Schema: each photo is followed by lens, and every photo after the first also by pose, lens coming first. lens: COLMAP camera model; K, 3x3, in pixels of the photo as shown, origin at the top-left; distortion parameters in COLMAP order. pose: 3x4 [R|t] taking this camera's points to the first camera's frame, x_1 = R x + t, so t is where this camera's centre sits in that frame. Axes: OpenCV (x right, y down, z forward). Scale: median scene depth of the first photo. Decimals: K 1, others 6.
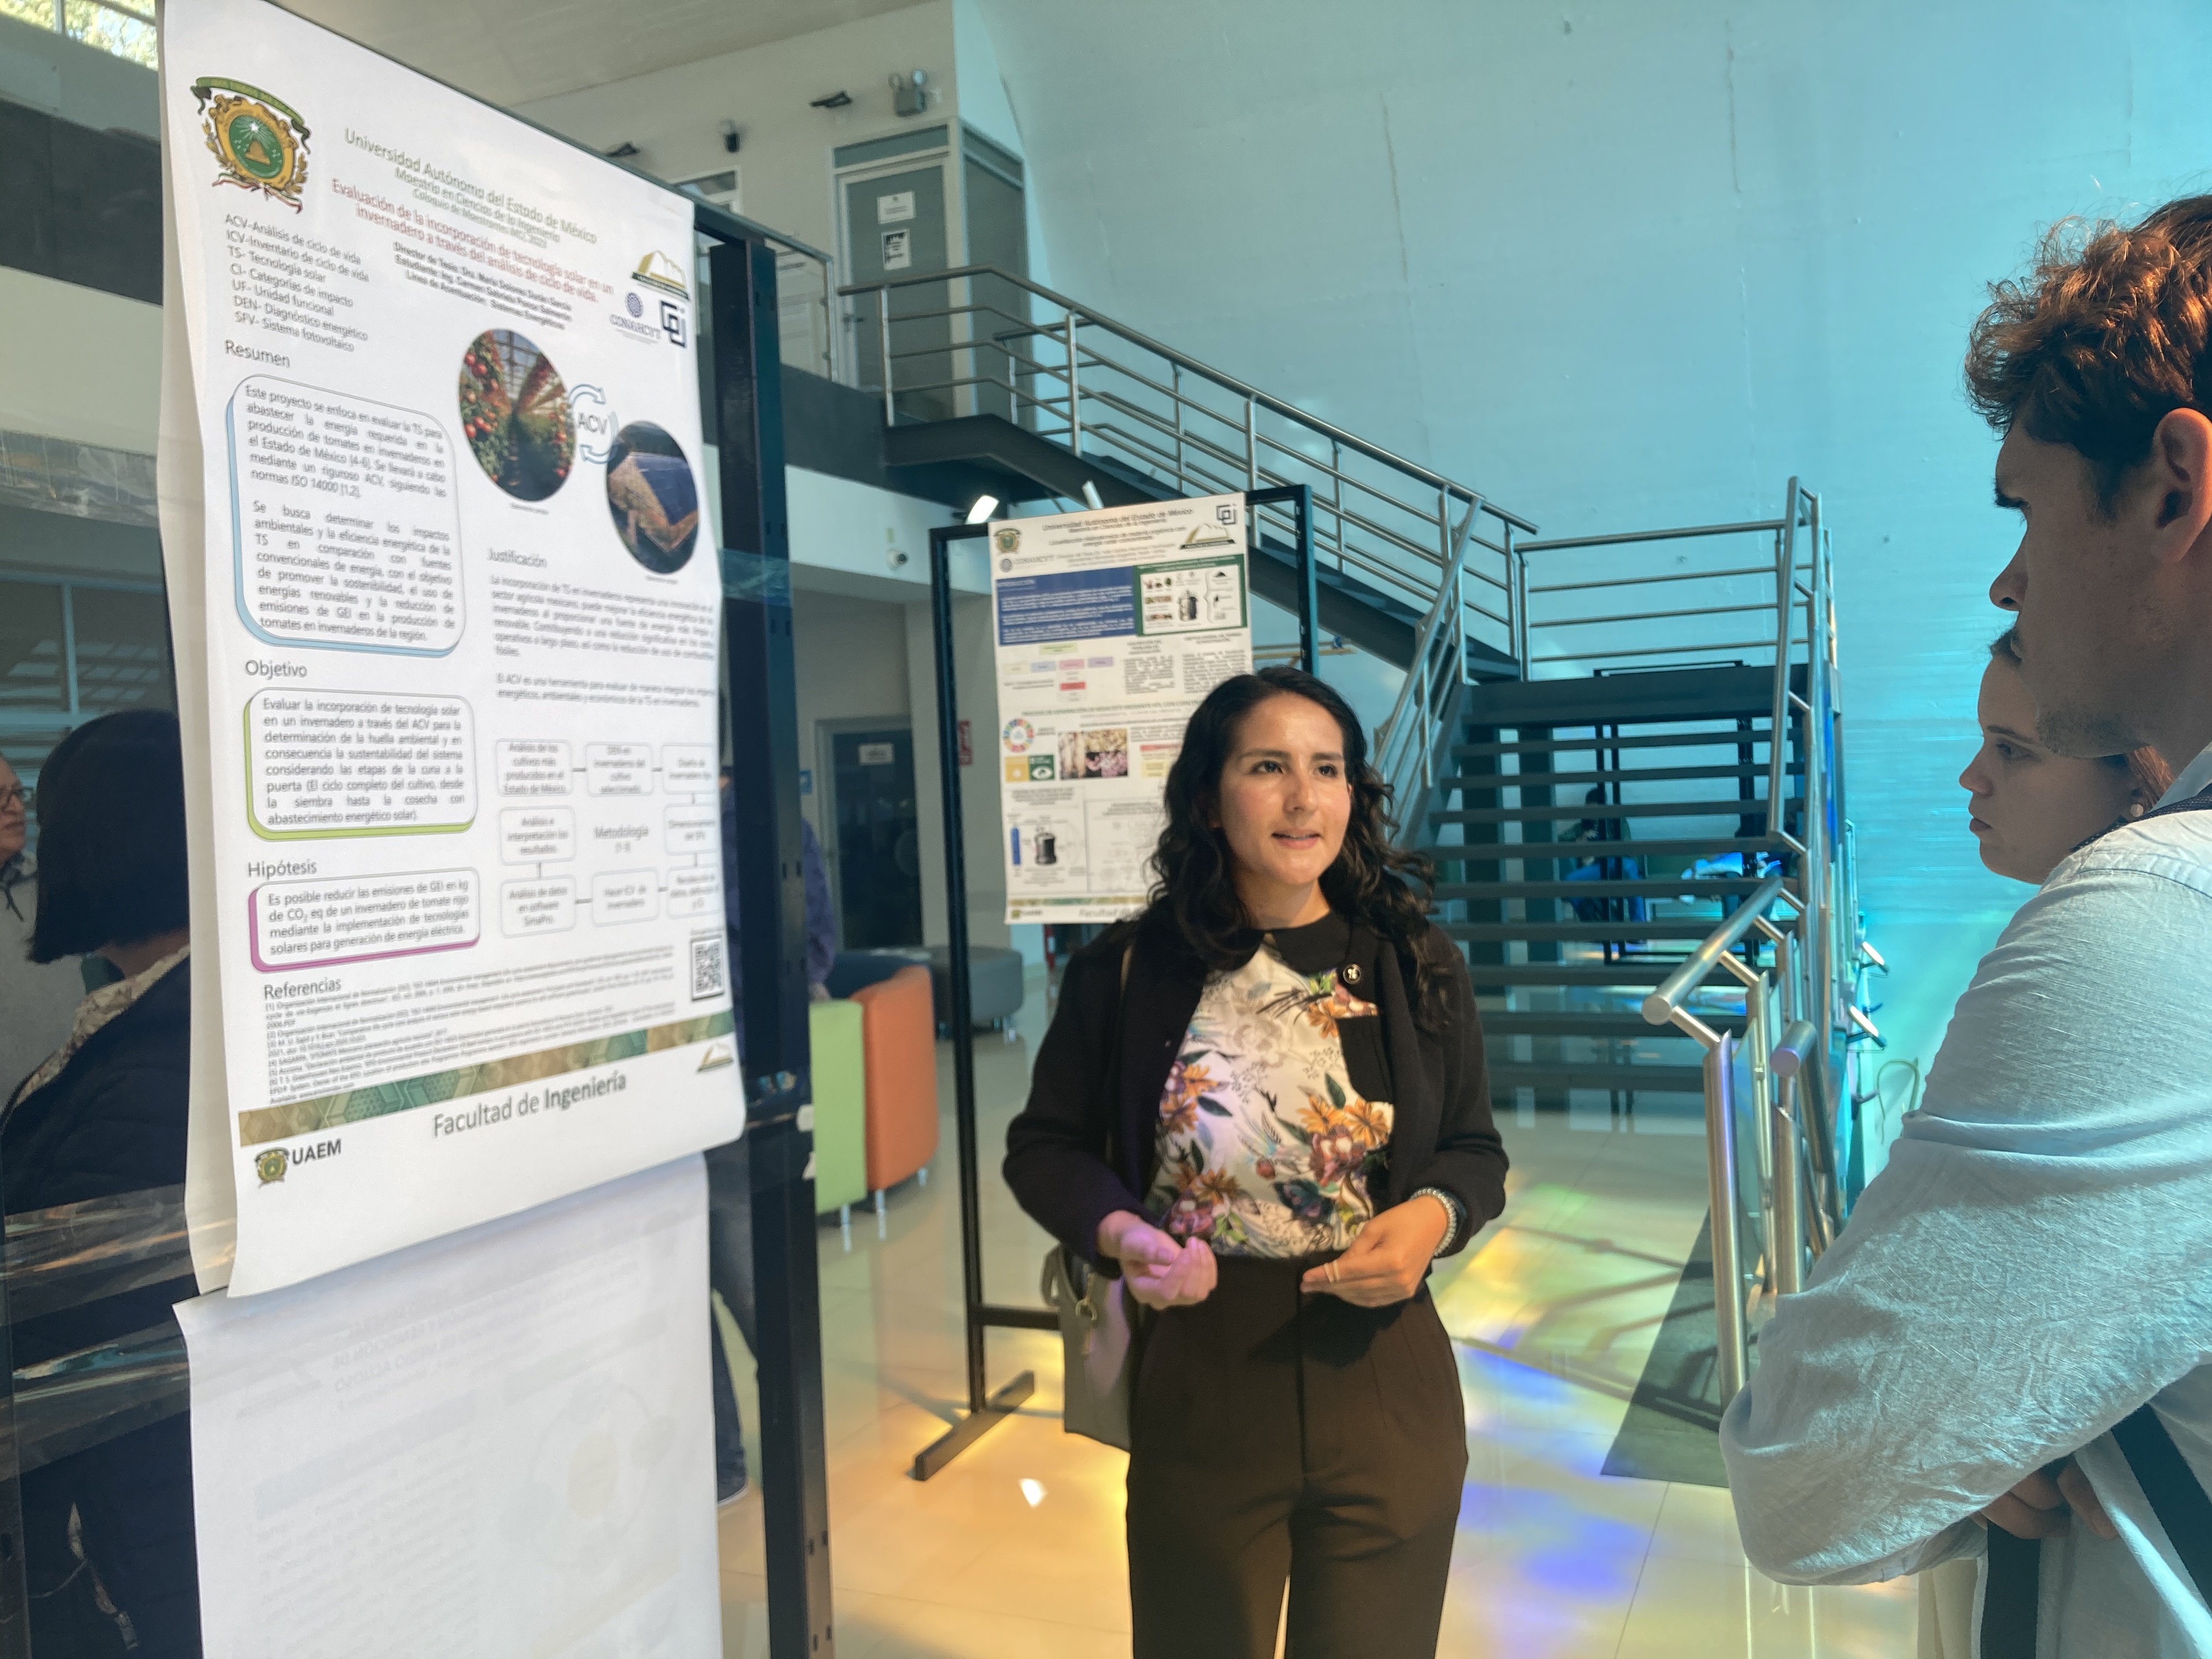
lens RADIAL K [[1790.1, 0, 1106.0], [0, 1790.1, 829.5], [0, 0, 1]] dist [-0.000038, -0.003622]
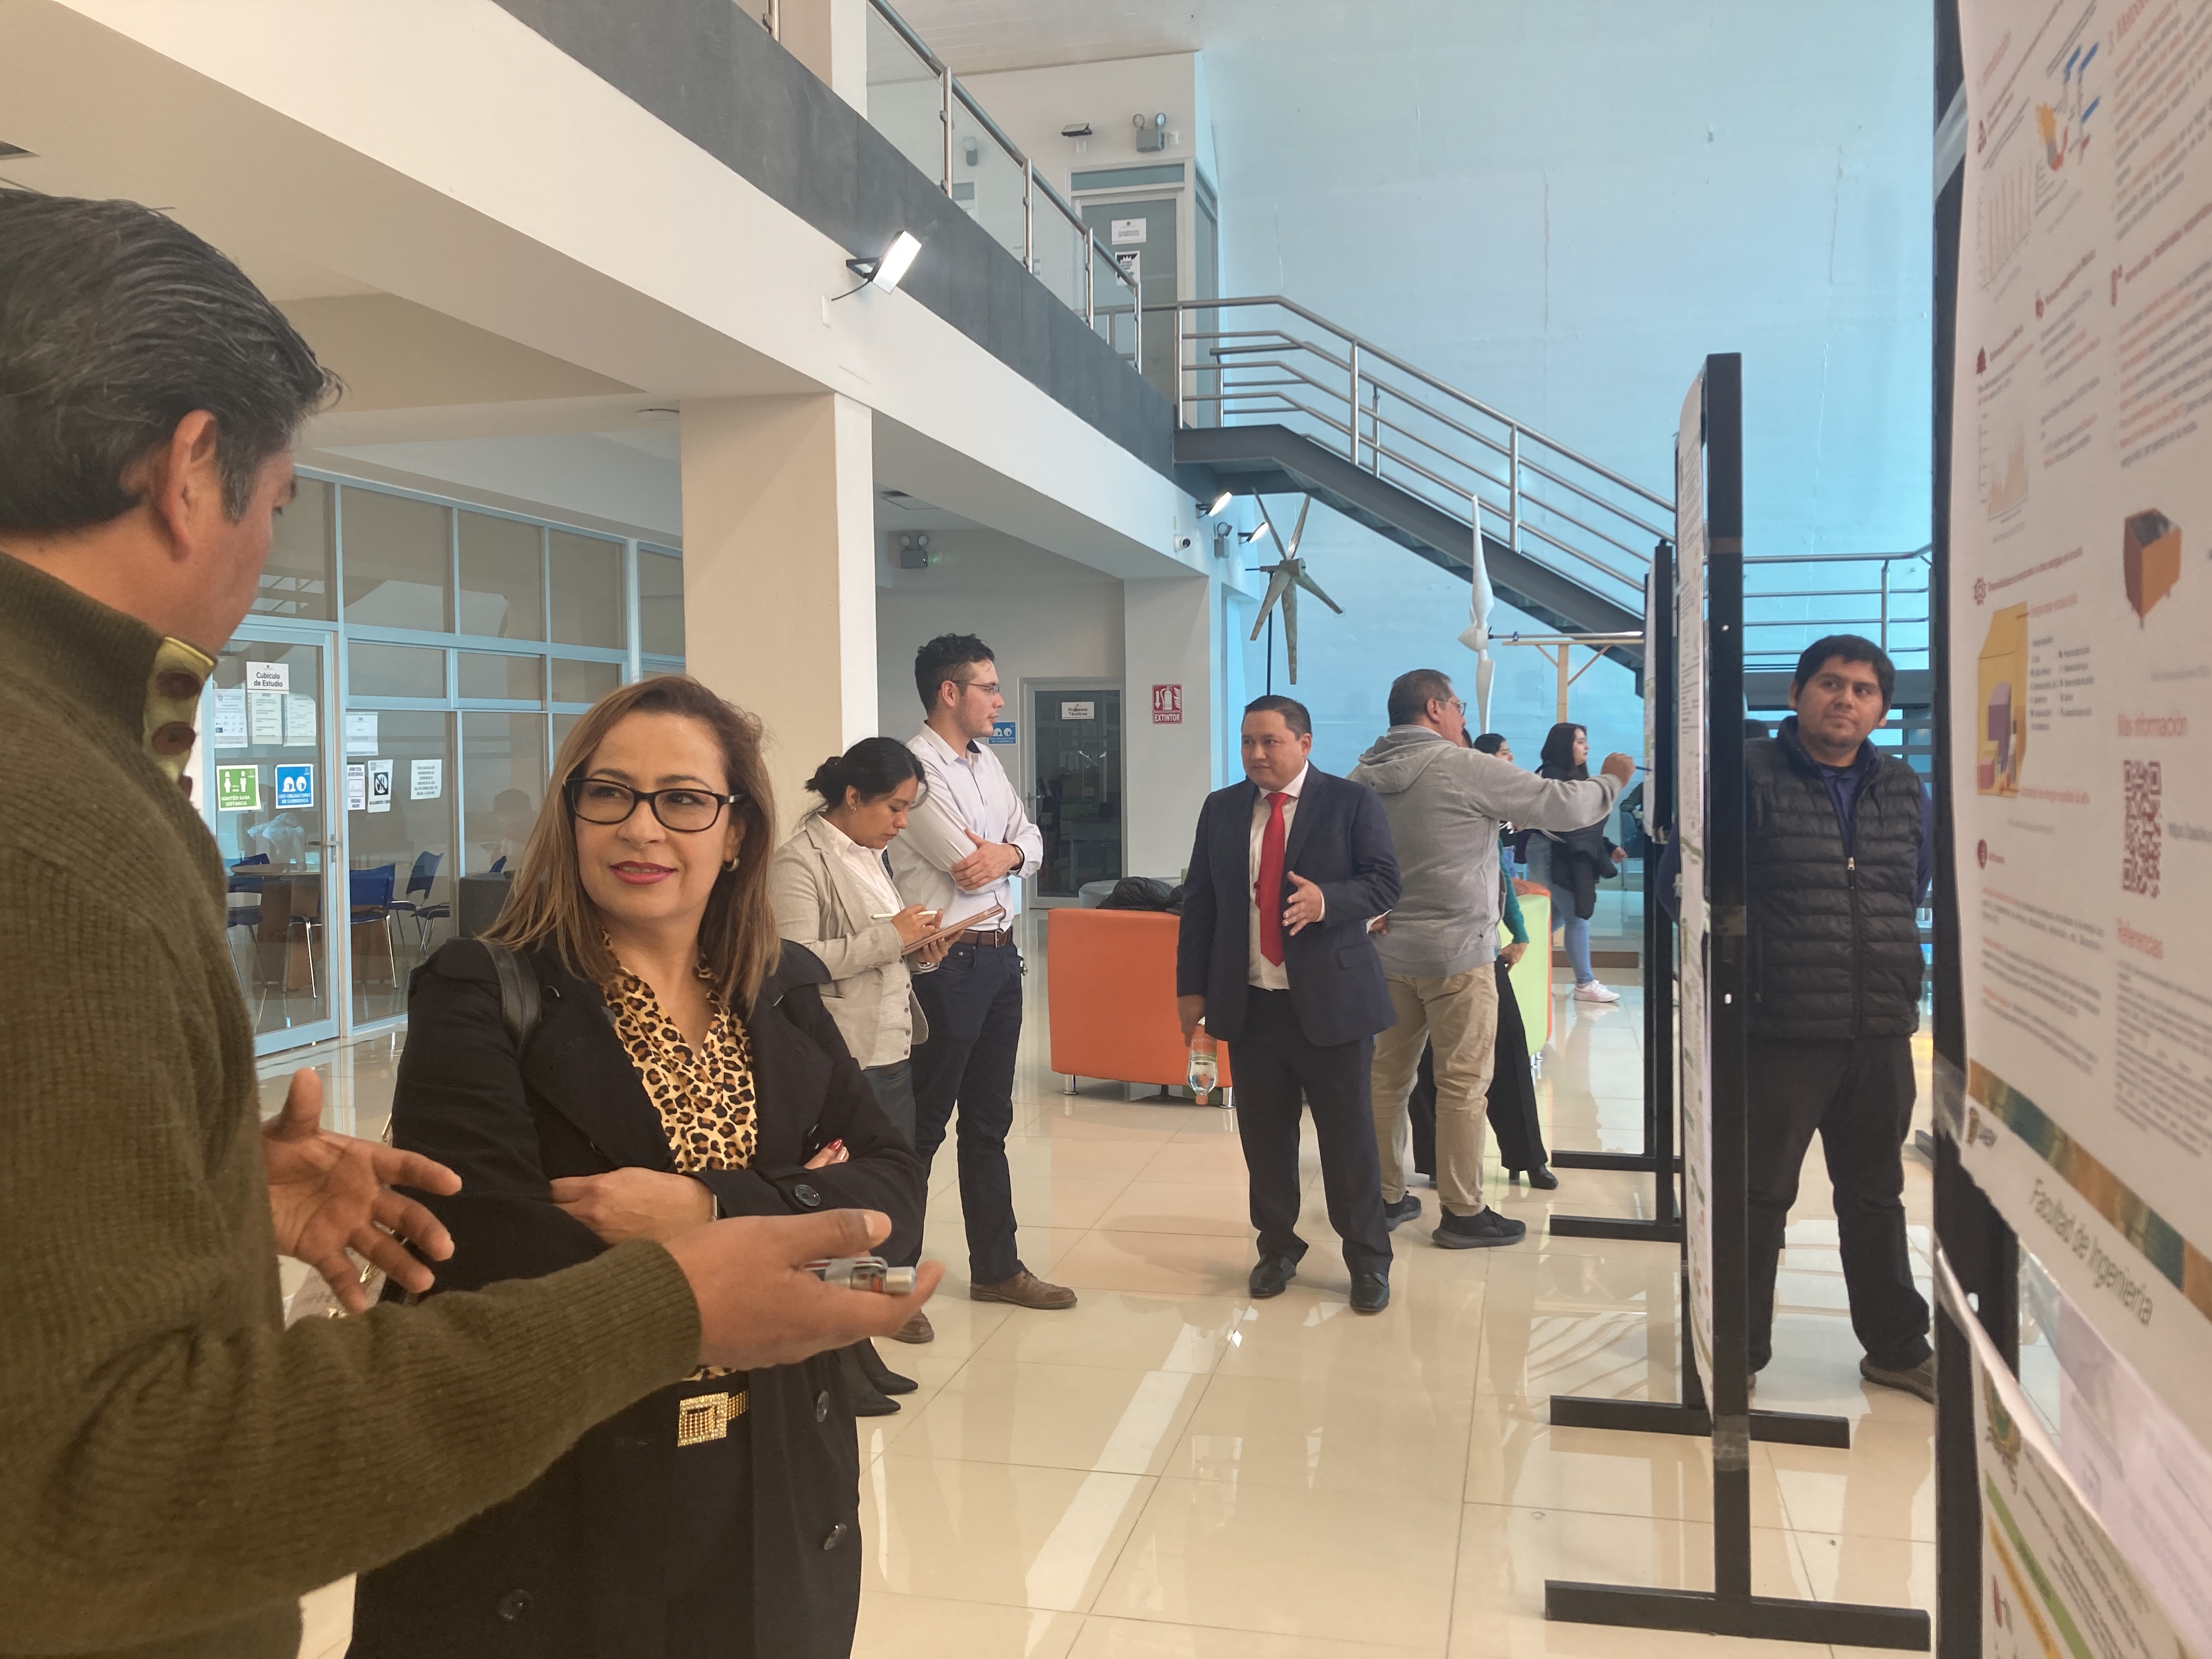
lens RADIAL K [[1790.1, 0, 1106.0], [0, 1790.1, 829.5], [0, 0, 1]] dist [-0.000038, -0.003622]
pose [[0.983132, 0.026519, 0.180967, -0.329119], [-0.028779, 0.999537, 0.009876, 0.022316], [-0.180621, -0.014917, 0.983440, -0.123297]]
